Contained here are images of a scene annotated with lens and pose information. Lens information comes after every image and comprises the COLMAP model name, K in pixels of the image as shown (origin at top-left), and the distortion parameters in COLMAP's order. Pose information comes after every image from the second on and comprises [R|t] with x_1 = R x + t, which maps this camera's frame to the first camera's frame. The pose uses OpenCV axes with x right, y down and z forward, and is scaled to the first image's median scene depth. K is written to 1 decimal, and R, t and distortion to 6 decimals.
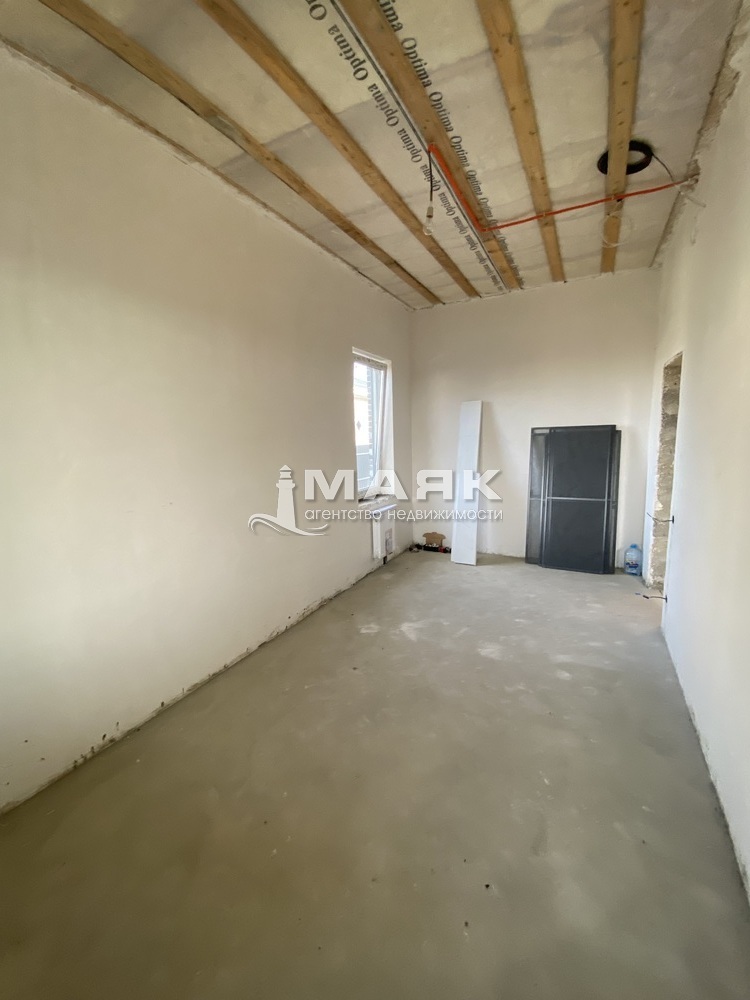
lens RADIAL K [[405.1, 0, 374.5], [0, 405.1, 499.0], [0, 0, 1]] dist [0.038461, -0.029327]
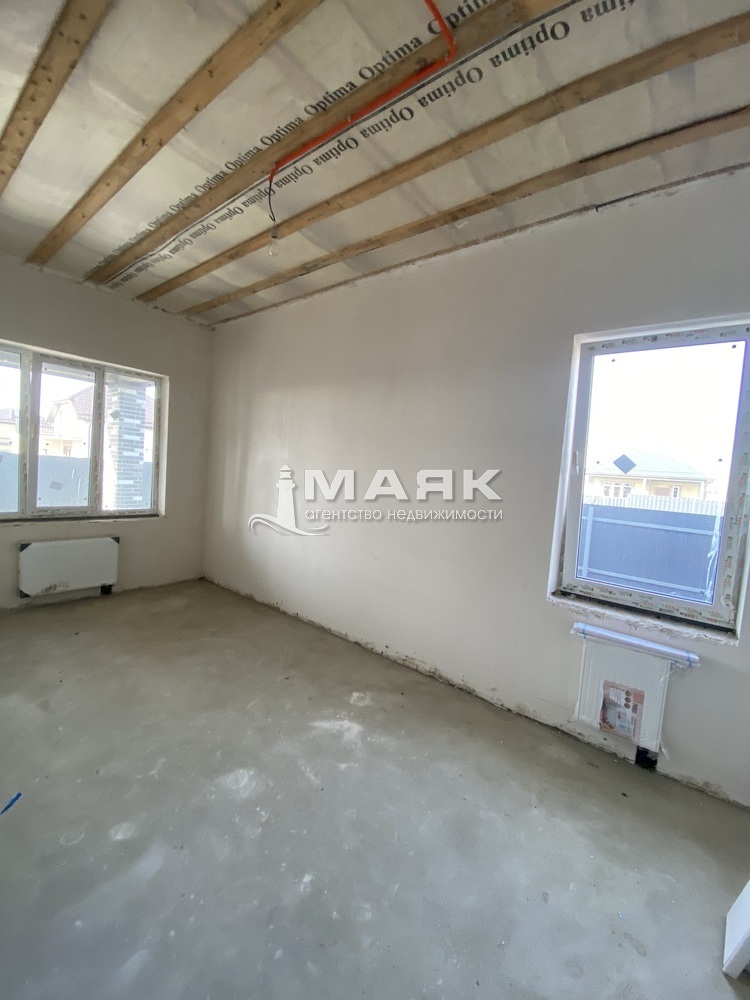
lens RADIAL K [[405.1, 0, 374.5], [0, 405.1, 499.0], [0, 0, 1]] dist [0.038461, -0.029327]
pose [[-0.195890, 0.085831, -0.976863, 0.781653], [-0.215120, 0.968136, 0.128202, -0.193134], [0.956740, 0.235257, -0.171184, 1.105726]]
